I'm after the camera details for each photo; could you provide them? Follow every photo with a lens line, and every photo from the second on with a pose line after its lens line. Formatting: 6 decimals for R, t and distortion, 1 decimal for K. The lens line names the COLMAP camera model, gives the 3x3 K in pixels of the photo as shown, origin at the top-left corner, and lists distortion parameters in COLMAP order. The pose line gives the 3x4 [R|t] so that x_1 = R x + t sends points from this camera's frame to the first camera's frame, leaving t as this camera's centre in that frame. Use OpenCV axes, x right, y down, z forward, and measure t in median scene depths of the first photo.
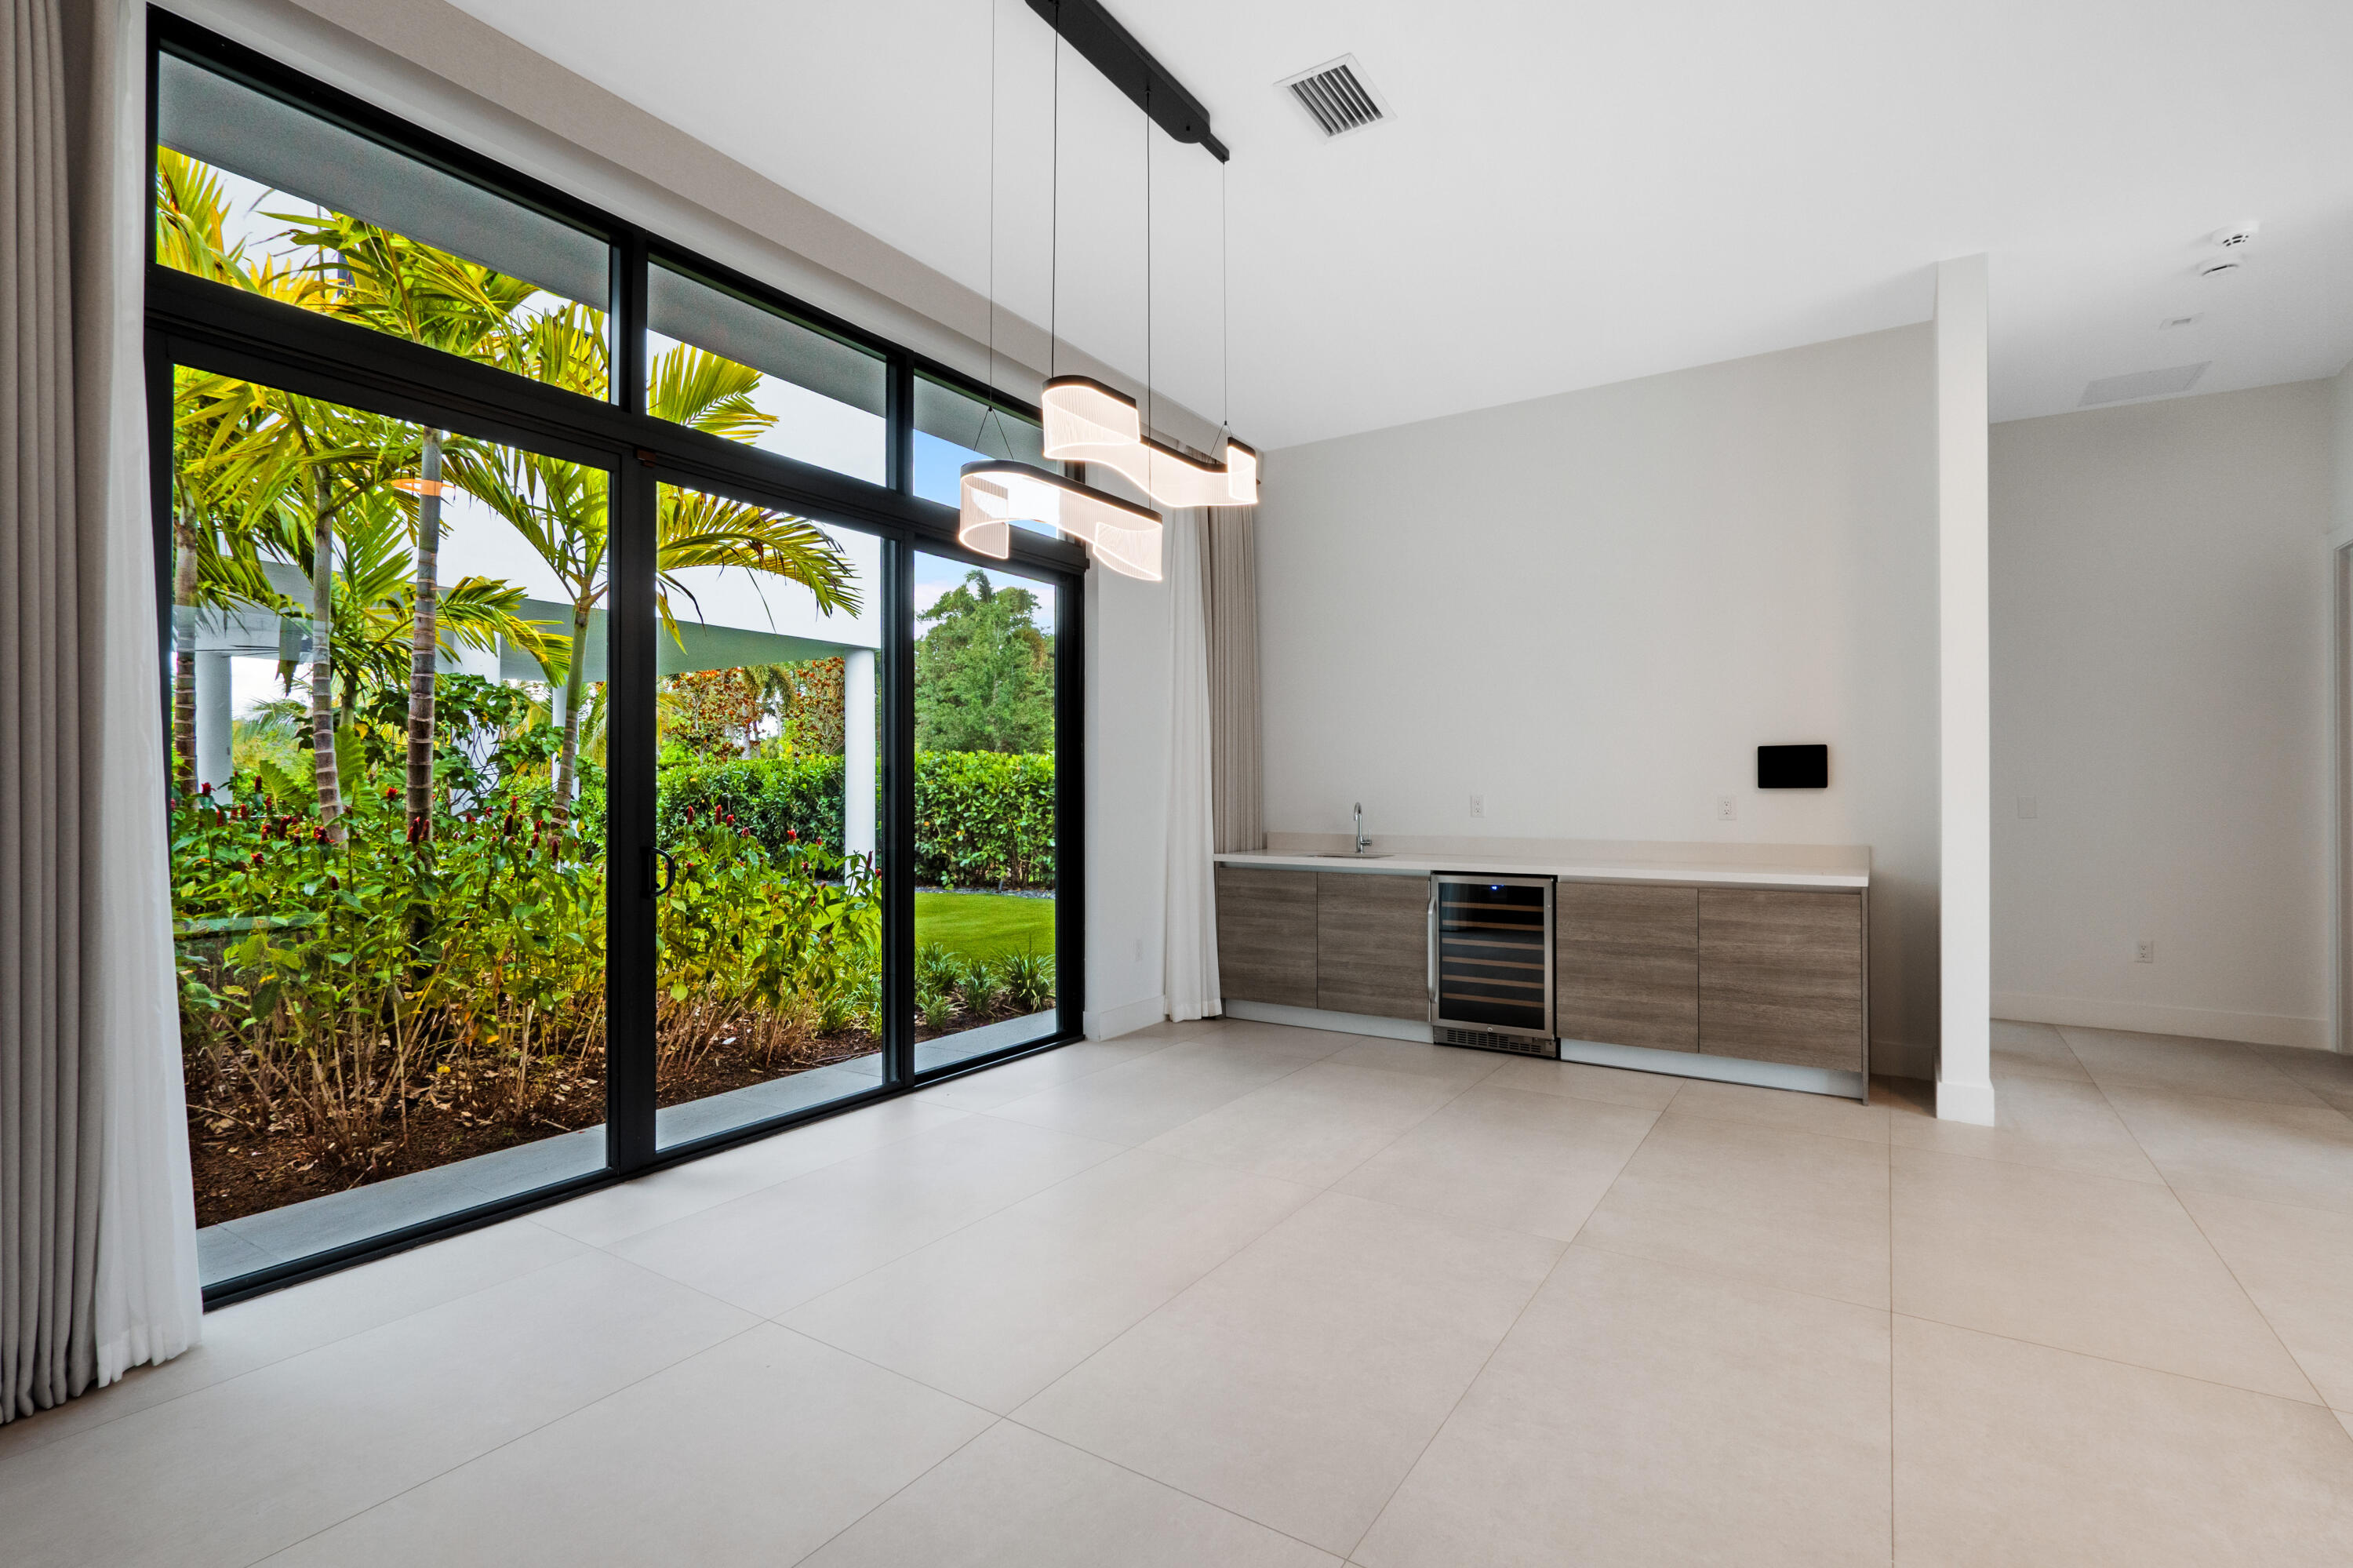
lens RADIAL K [[1080.9, 0, 1175.3], [0, 1080.9, 789.5], [0, 0, 1]] dist [-0.002442, 0.000078]
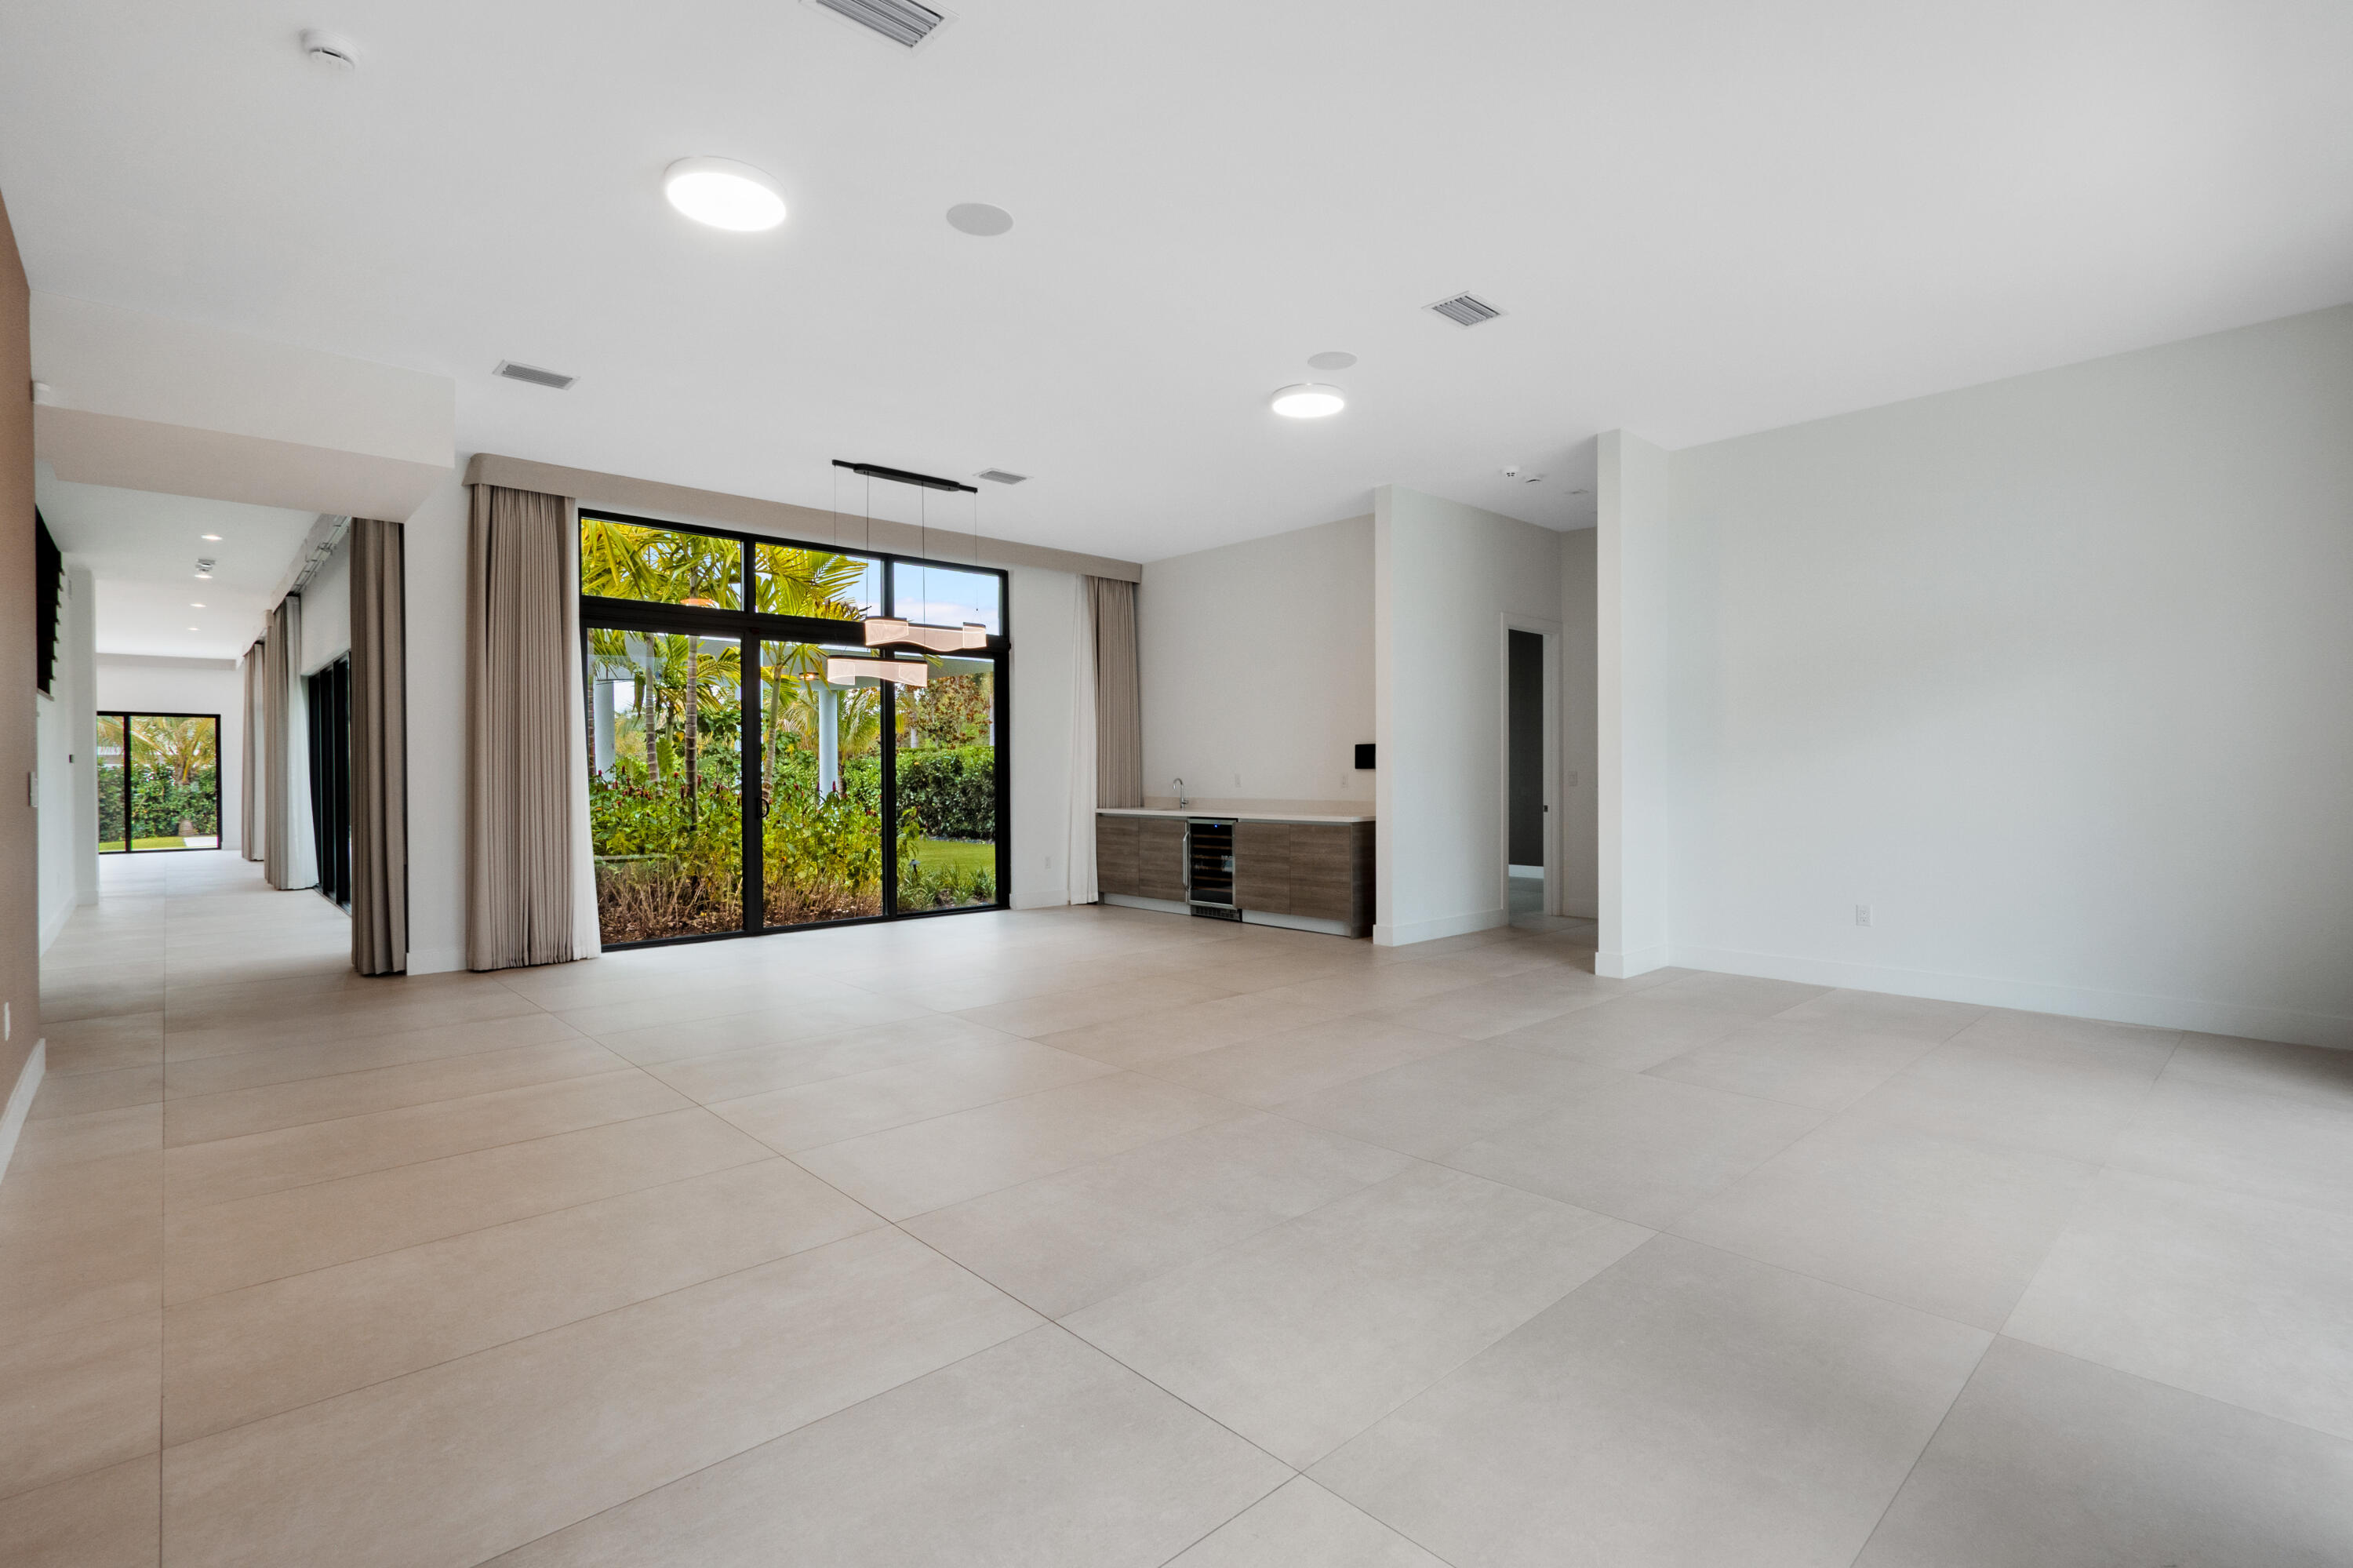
lens RADIAL K [[1088.5, 0, 1183.2], [0, 1088.5, 791.8], [0, 0, 1]] dist [-0.003845, 0.000256]
pose [[0.971351, 0.000695, -0.237649, 0.673333], [0.004326, 0.999778, 0.020607, -0.001953], [0.237610, -0.021045, 0.971133, -0.747553]]
